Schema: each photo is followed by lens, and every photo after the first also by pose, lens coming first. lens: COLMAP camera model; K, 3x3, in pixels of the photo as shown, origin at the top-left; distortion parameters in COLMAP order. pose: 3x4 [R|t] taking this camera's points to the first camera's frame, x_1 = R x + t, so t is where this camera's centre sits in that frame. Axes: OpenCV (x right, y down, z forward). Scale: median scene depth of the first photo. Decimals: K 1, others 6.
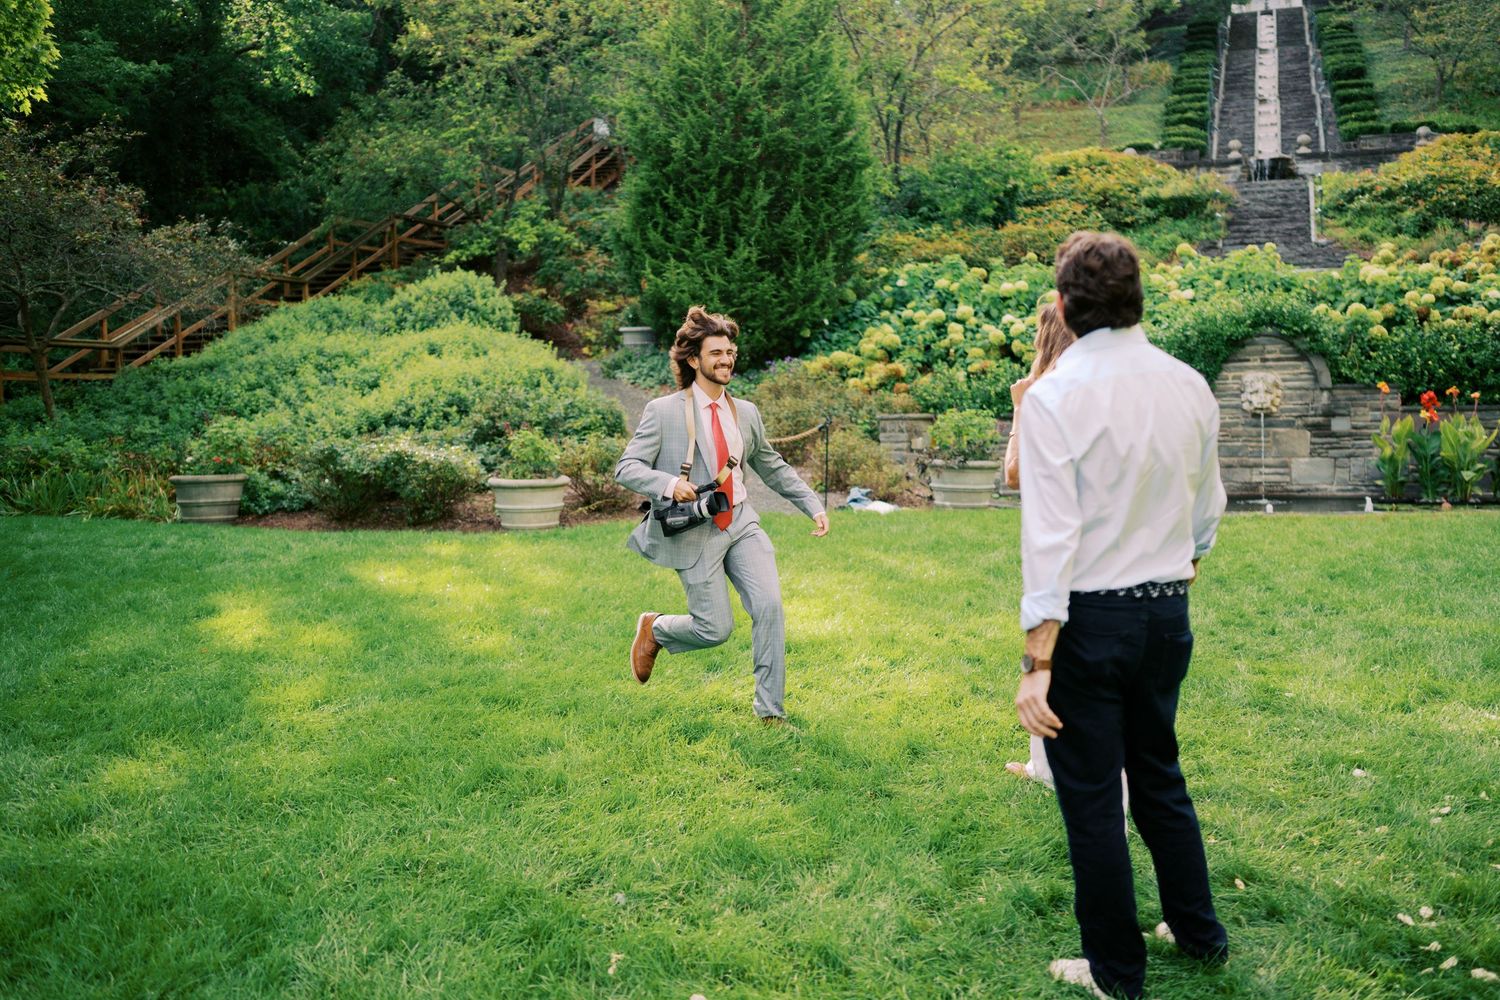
lens RADIAL K [[1437.0, 0, 750.0], [0, 1437.0, 500.0], [0, 0, 1]] dist [-0.001782, 0.000994]
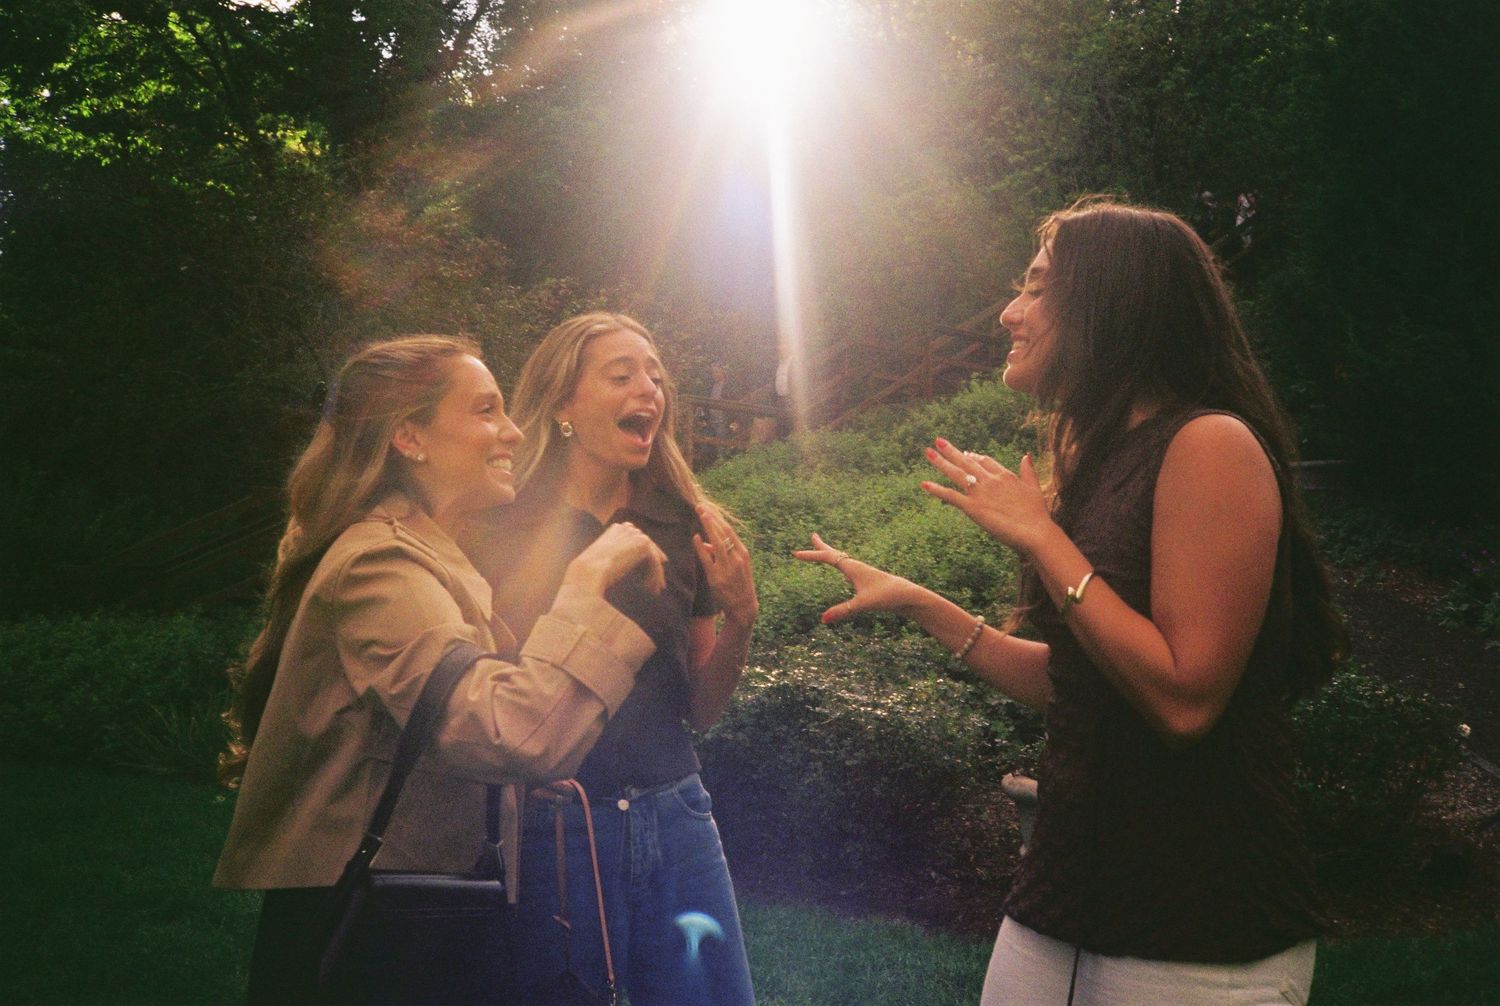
lens RADIAL K [[1573.5, 0, 750.0], [0, 1573.5, 503.0], [0, 0, 1]] dist [0.111599, -0.284454]
pose [[0.927249, -0.008992, -0.374337, -0.055661], [-0.039754, 0.991697, -0.122294, -0.019707], [0.372329, 0.128279, 0.919193, 0.370034]]
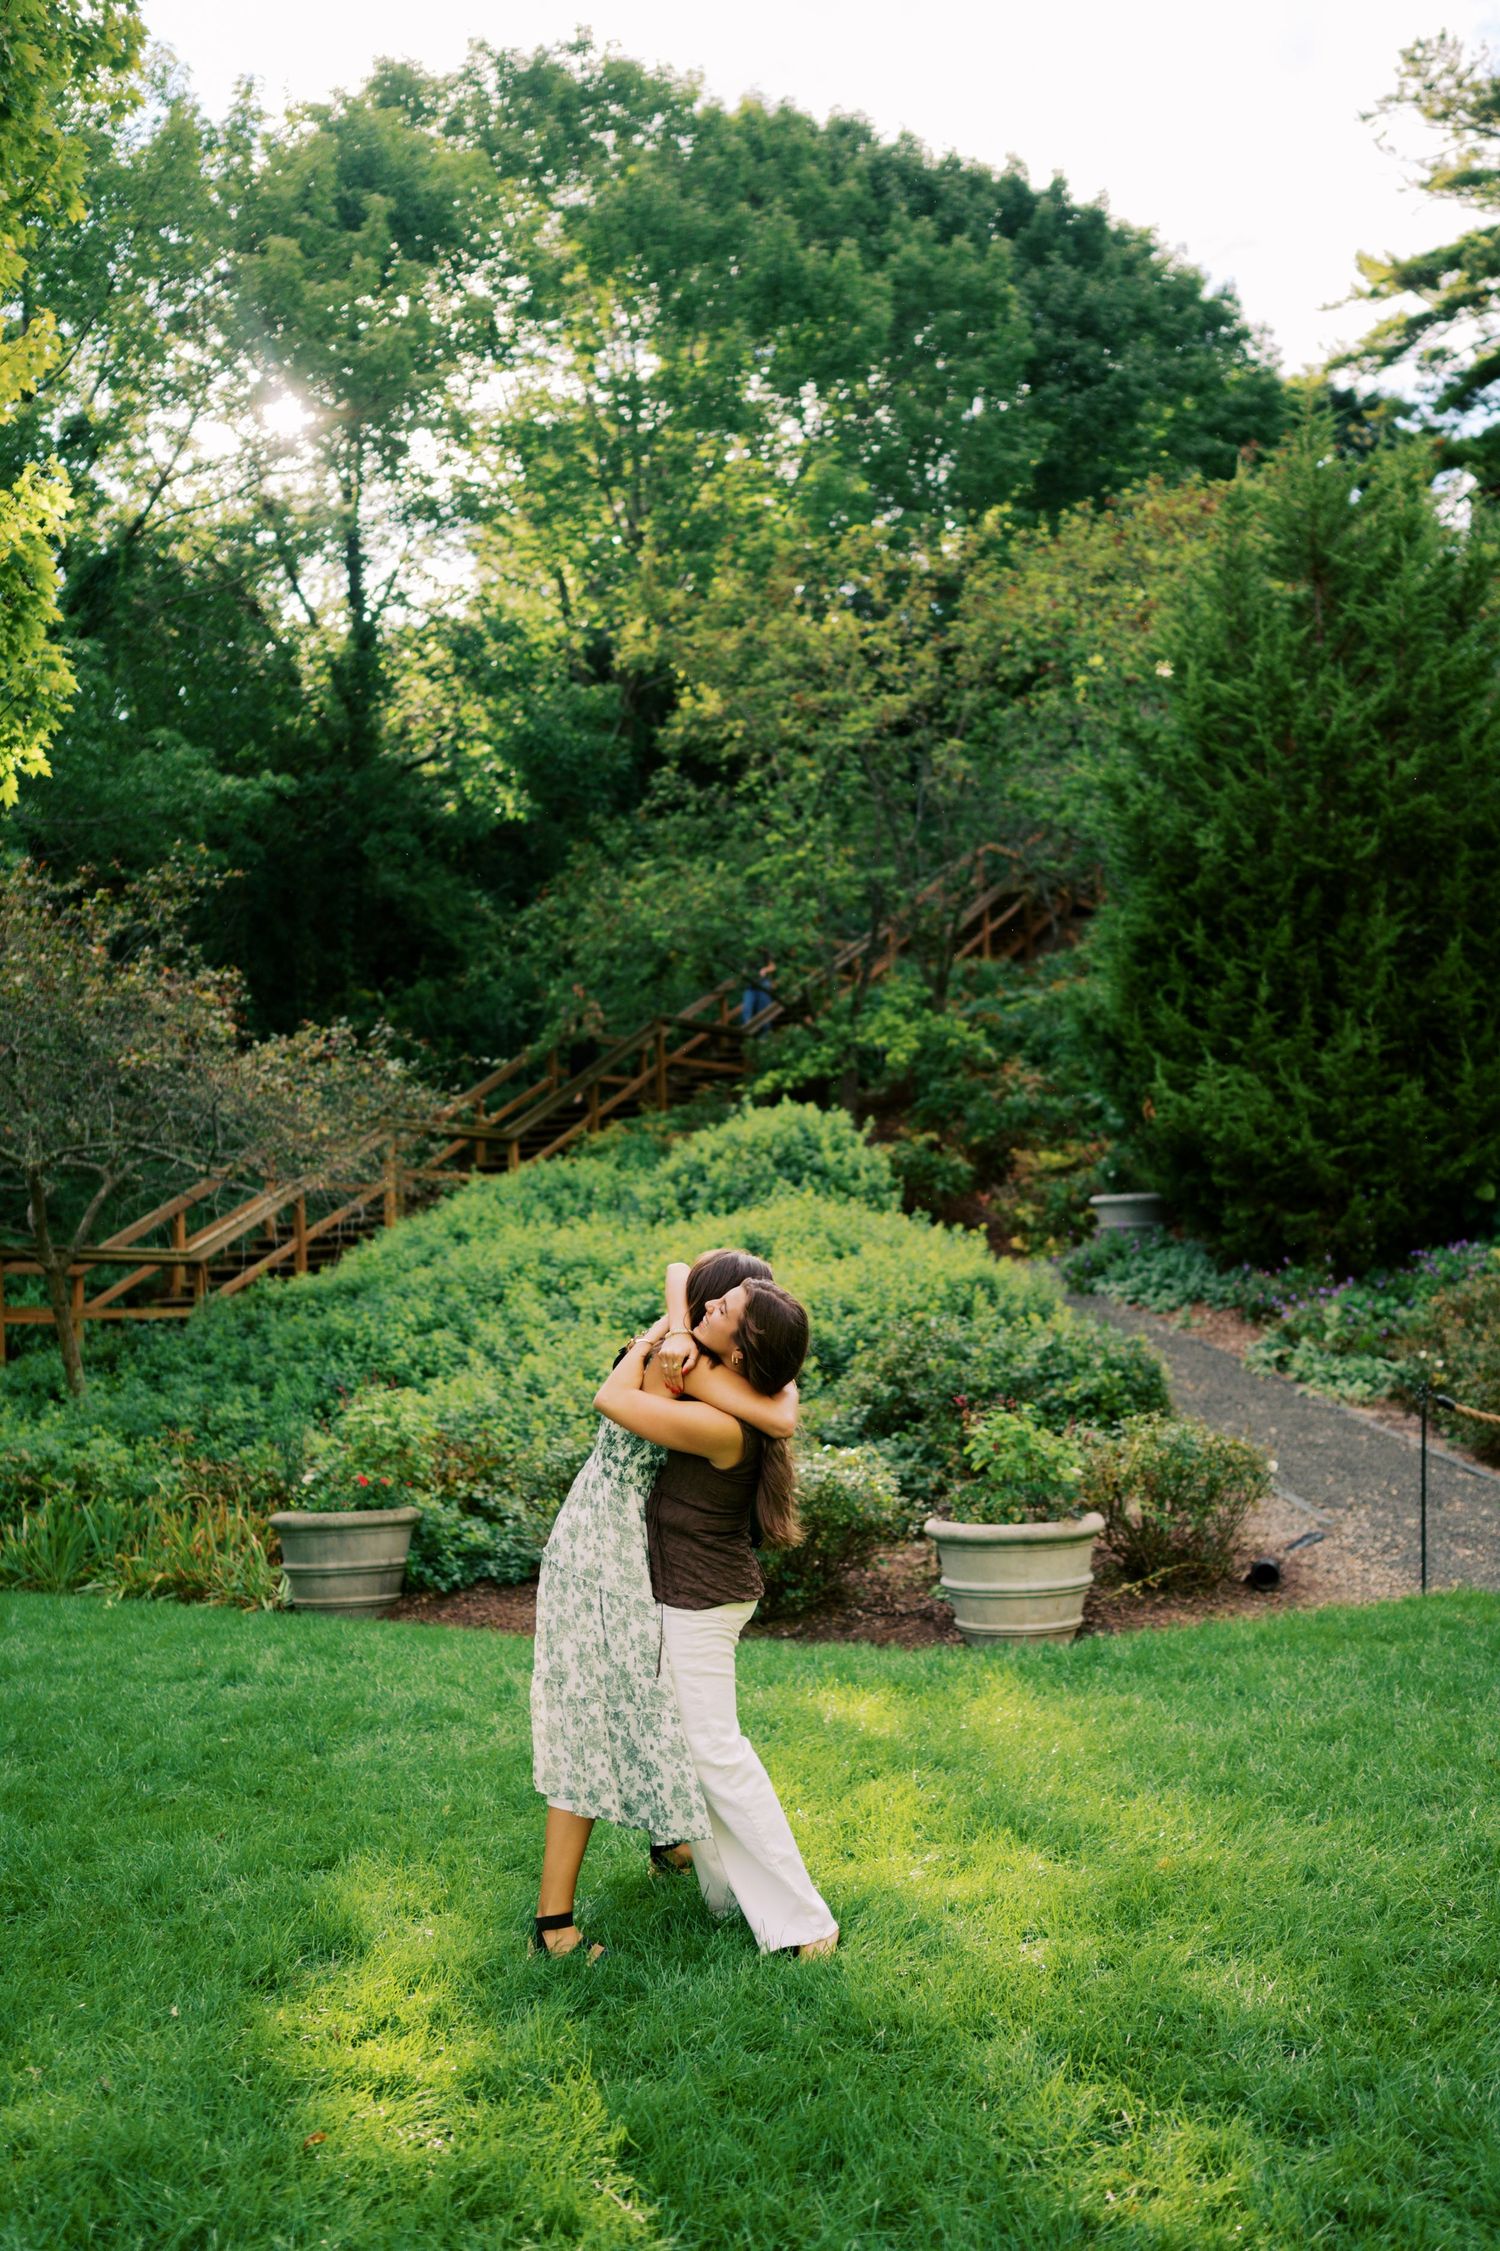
lens RADIAL K [[2316.0, 0, 703.9], [0, 2316.0, 1133.8], [0, 0, 1]] dist [-0.011546, -0.005529]
pose [[0.977985, -0.039926, -0.204822, -0.059243], [0.008240, 0.988149, -0.153278, -0.015068], [0.208514, 0.148216, 0.966723, 0.159948]]
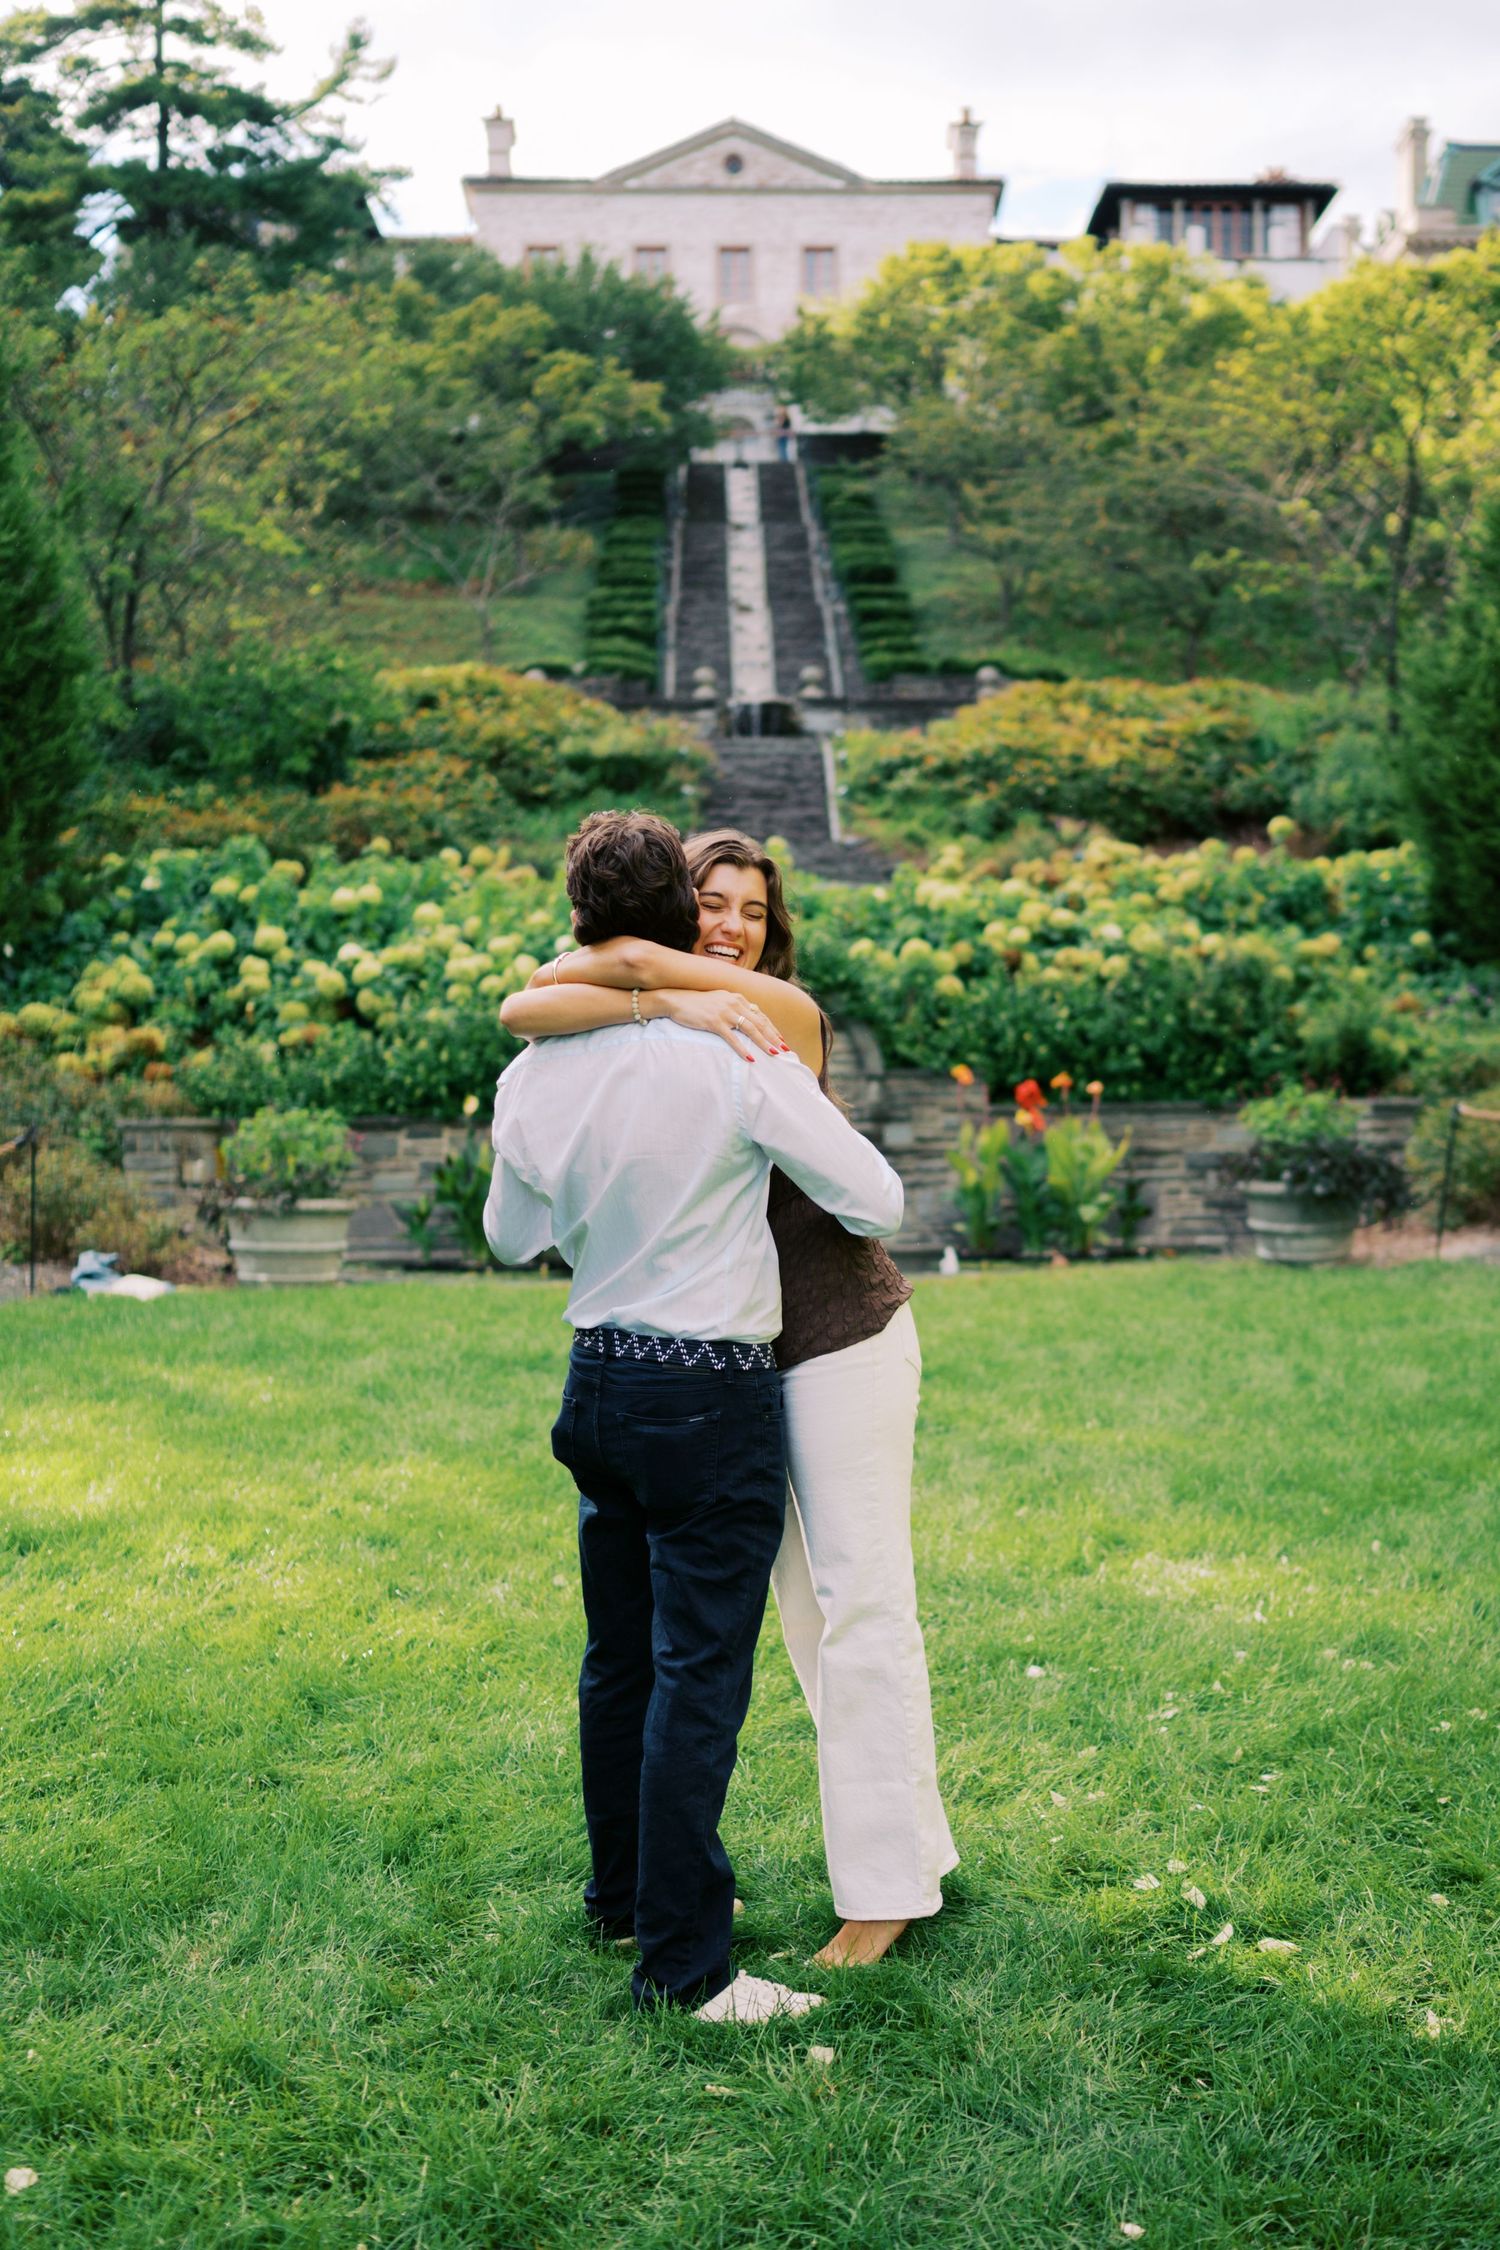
lens RADIAL K [[2548.6, 0, 877.3], [0, 2548.6, 1135.6], [0, 0, 1]] dist [-0.008146, 0.034252]
pose [[0.921953, -0.003623, 0.387285, -0.016319], [0.025332, 0.998379, -0.050965, 0.002494], [-0.386472, 0.056798, 0.920550, -0.003018]]
